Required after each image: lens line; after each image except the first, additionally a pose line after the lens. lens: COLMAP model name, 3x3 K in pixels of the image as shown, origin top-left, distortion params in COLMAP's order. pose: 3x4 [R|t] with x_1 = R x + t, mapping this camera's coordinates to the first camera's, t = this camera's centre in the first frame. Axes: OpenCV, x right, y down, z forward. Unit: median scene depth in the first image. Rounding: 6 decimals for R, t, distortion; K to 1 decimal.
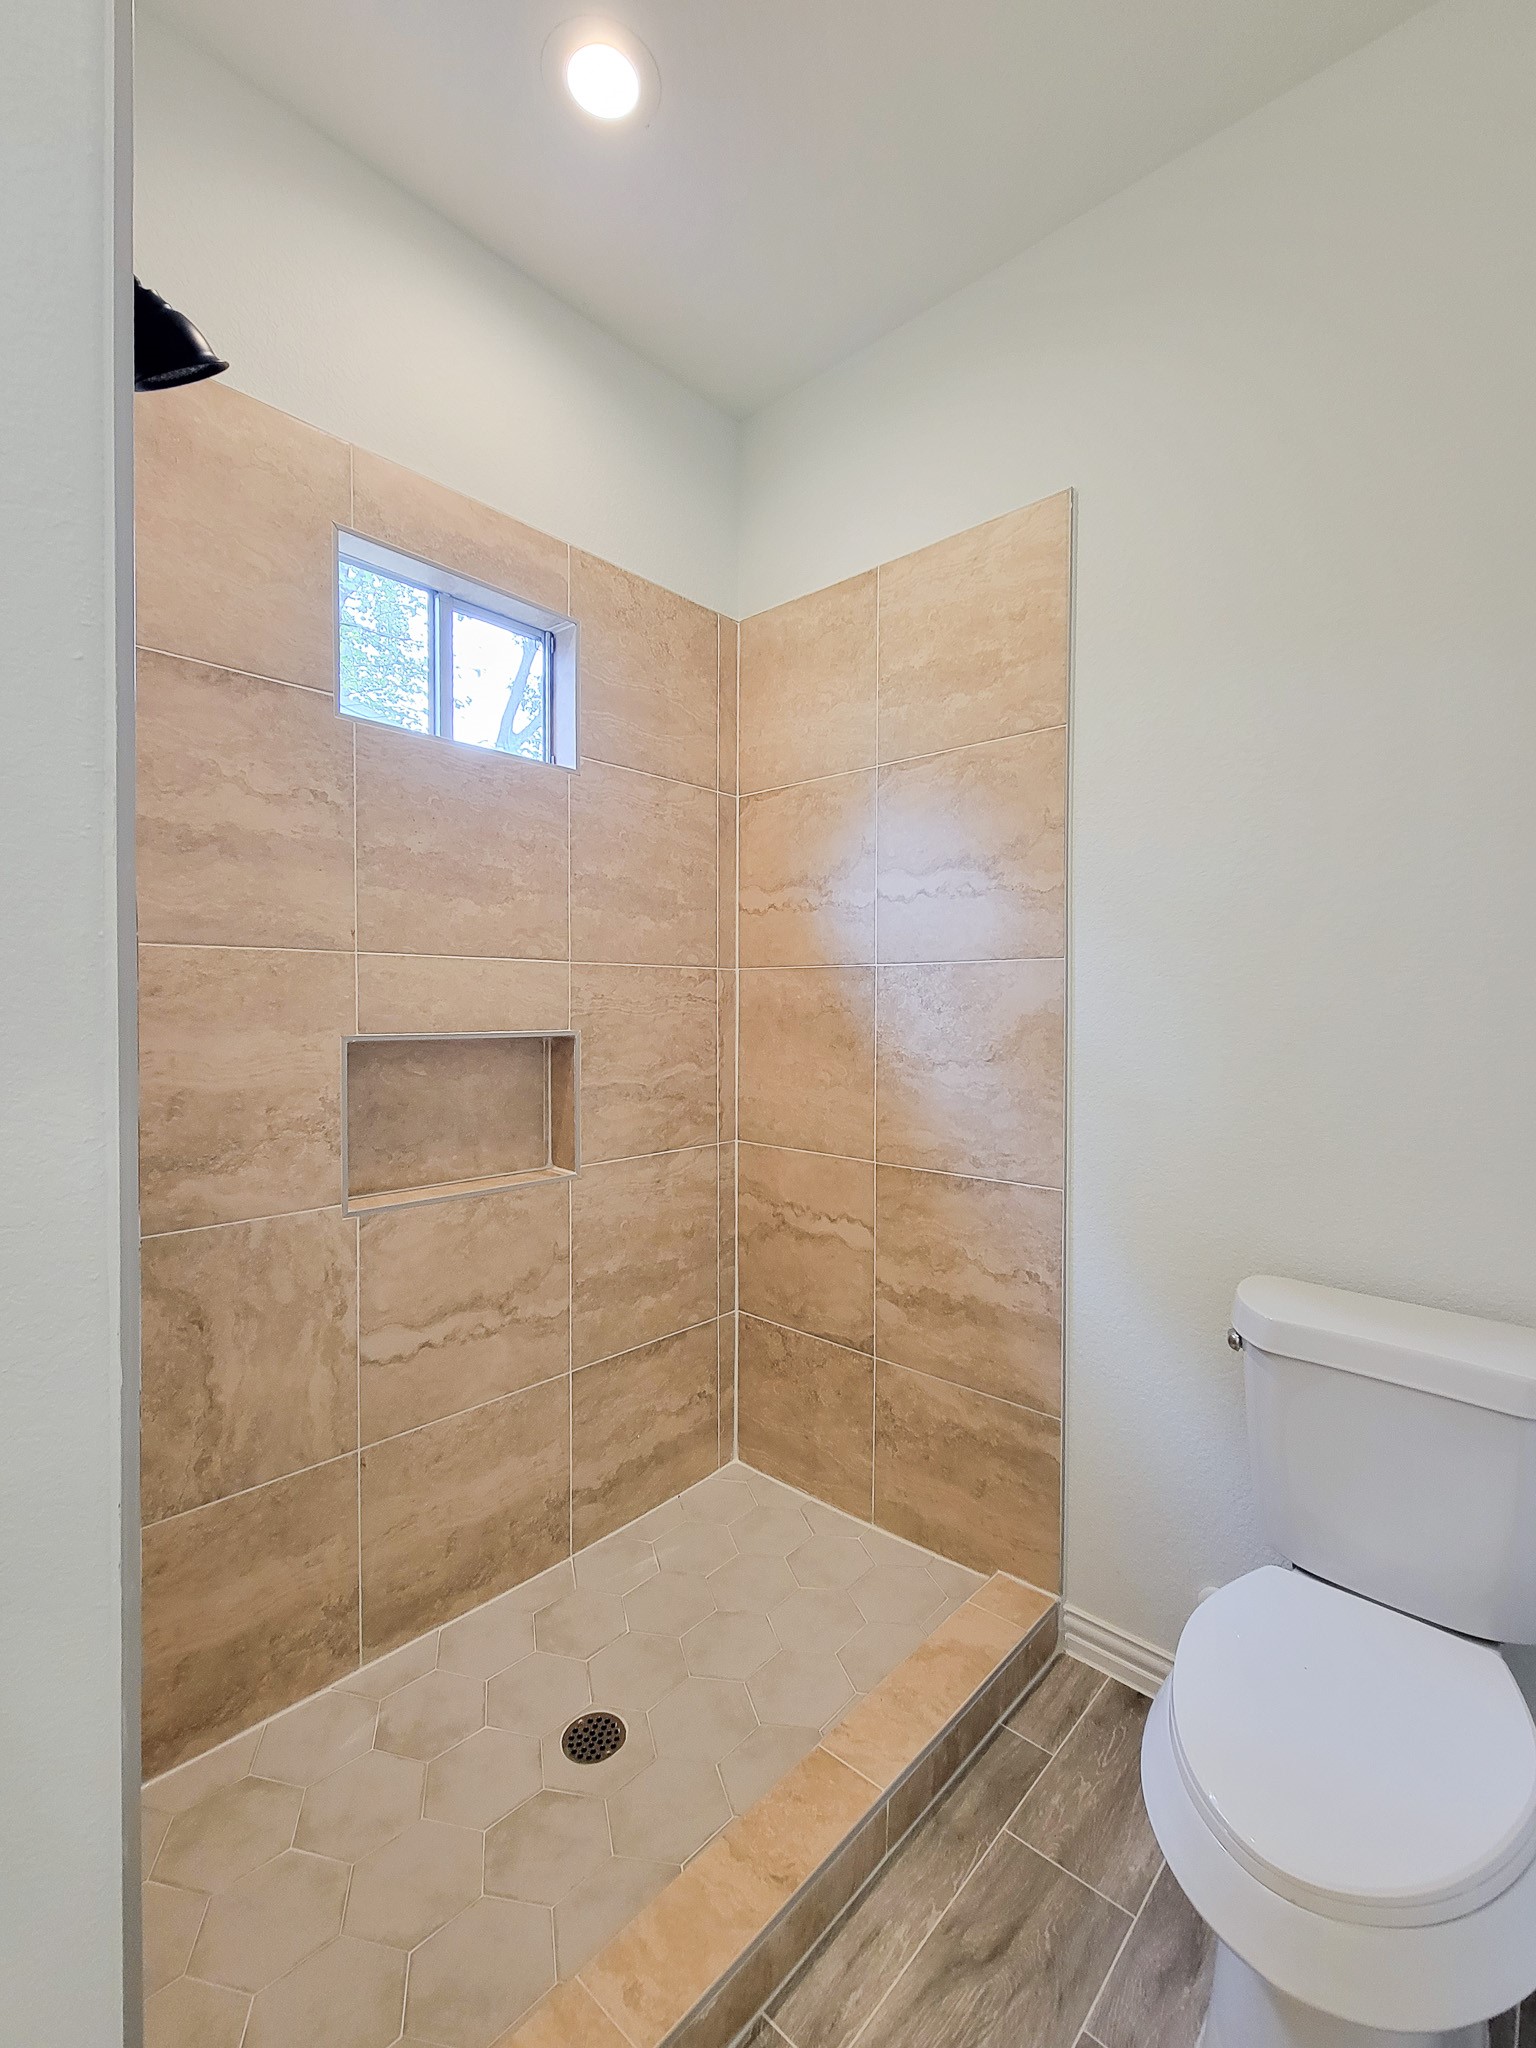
lens RADIAL K [[849.8, 0, 810.3], [0, 849.8, 1026.9], [0, 0, 1]] dist [0.001000, -0.000574]
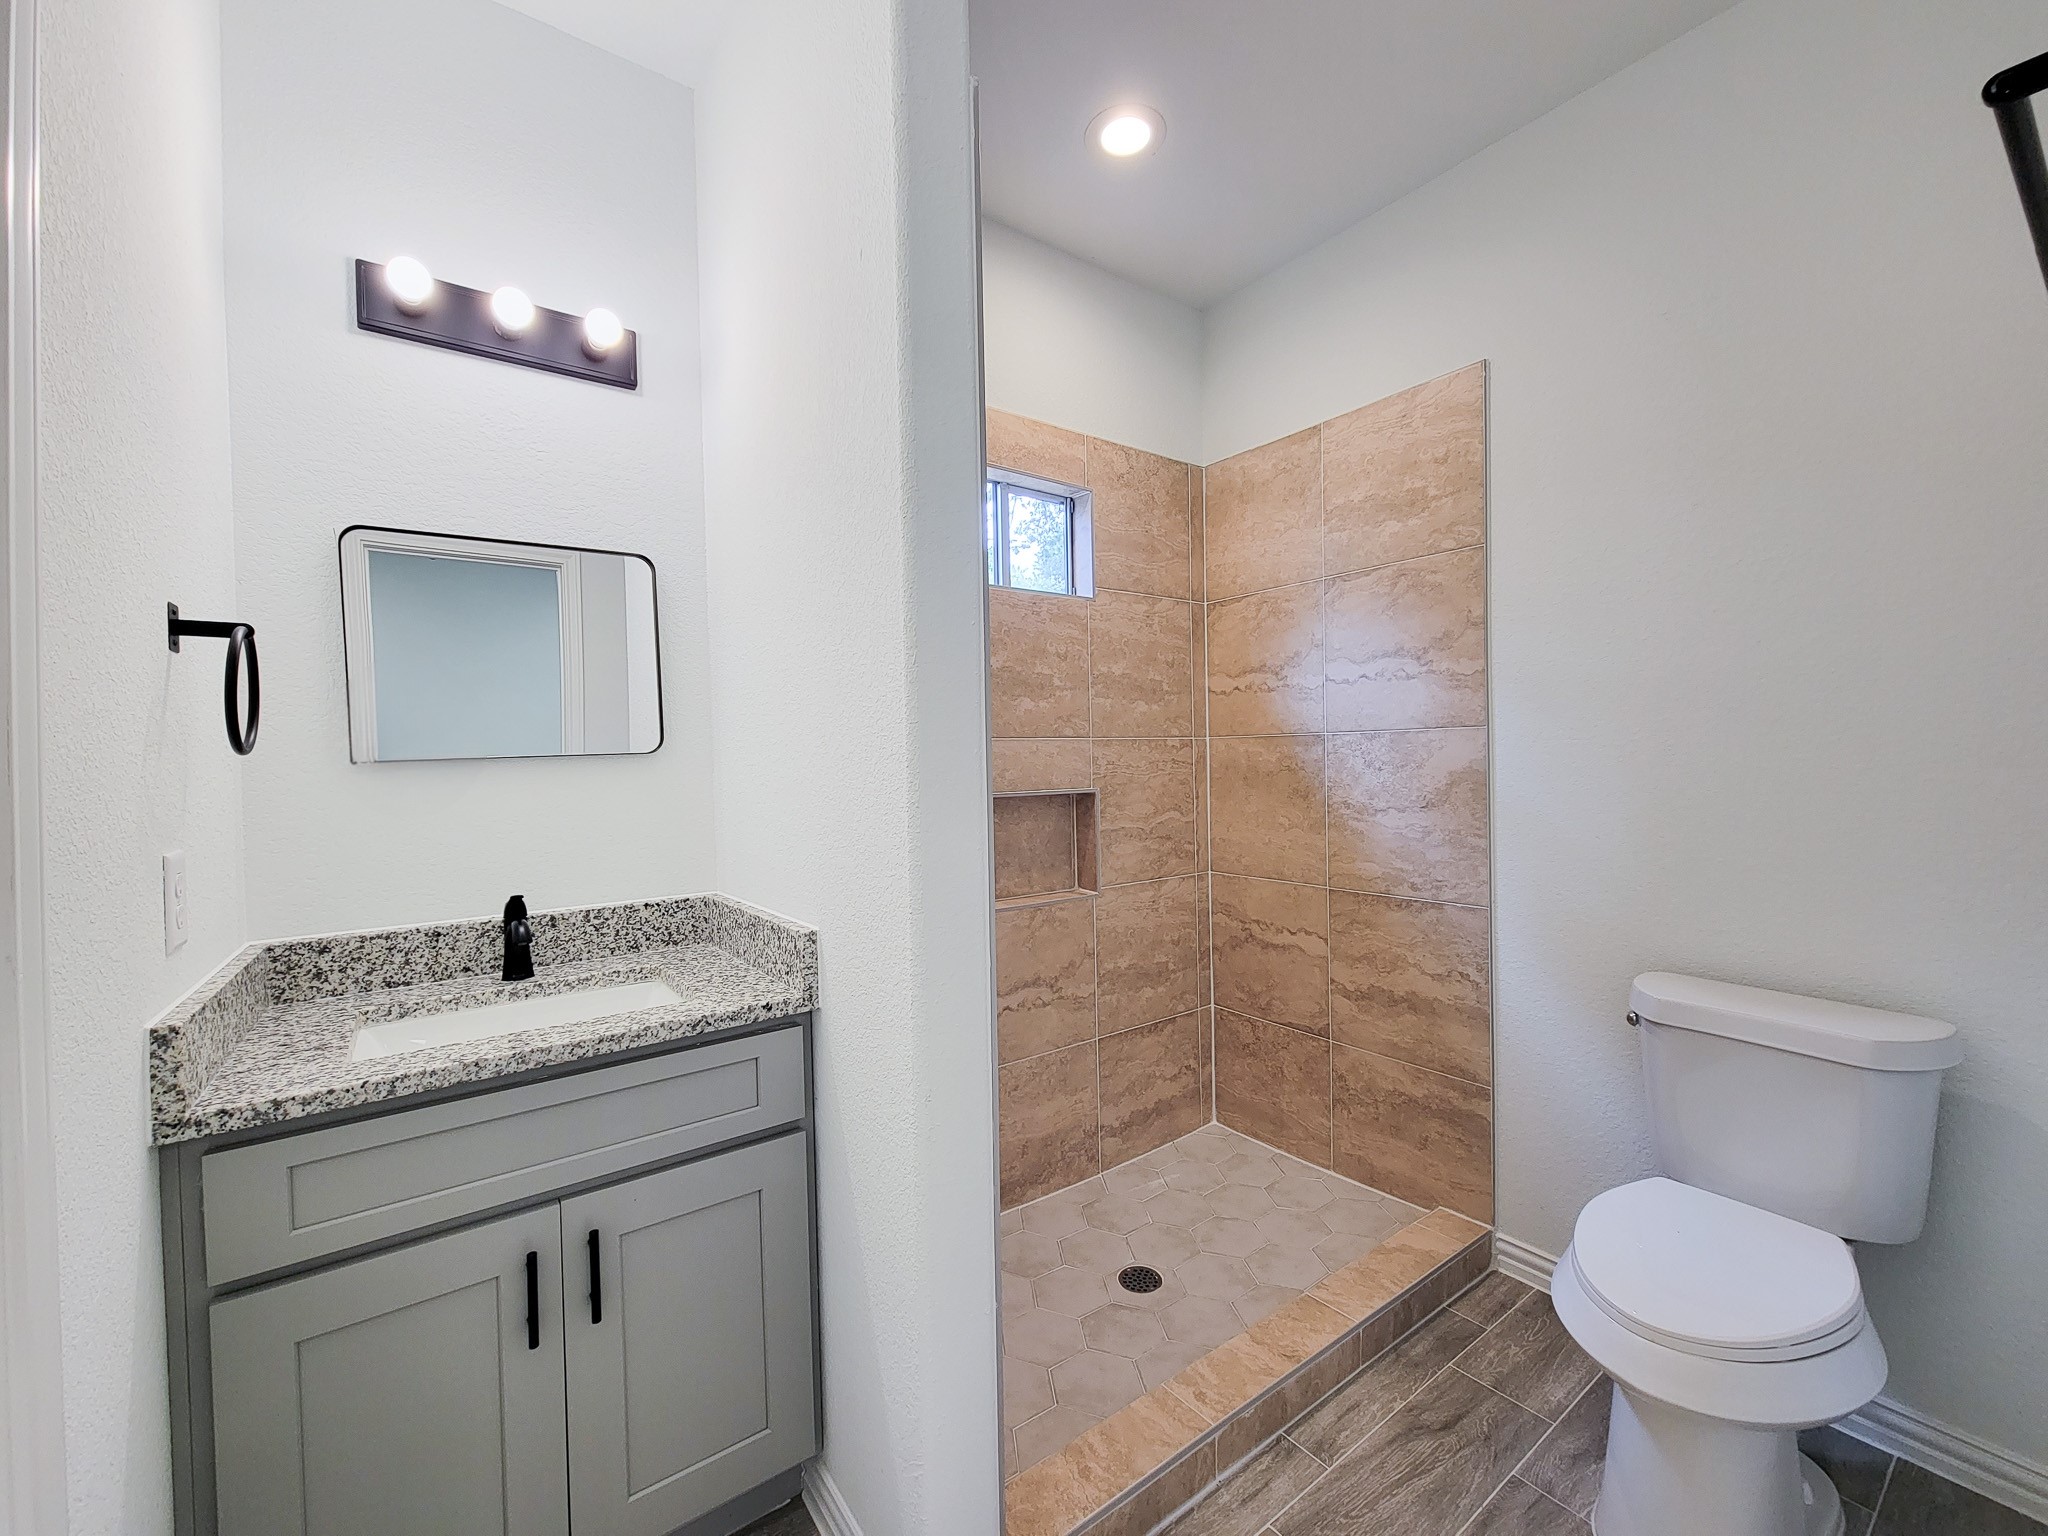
lens RADIAL K [[849.8, 0, 1022.4], [0, 849.8, 774.1], [0, 0, 1]] dist [0.001000, -0.000574]
pose [[0.976181, -0.018836, -0.216140, -0.100495], [0.018314, 0.999823, -0.004417, -0.015575], [0.216185, 0.000354, 0.976352, -0.375189]]
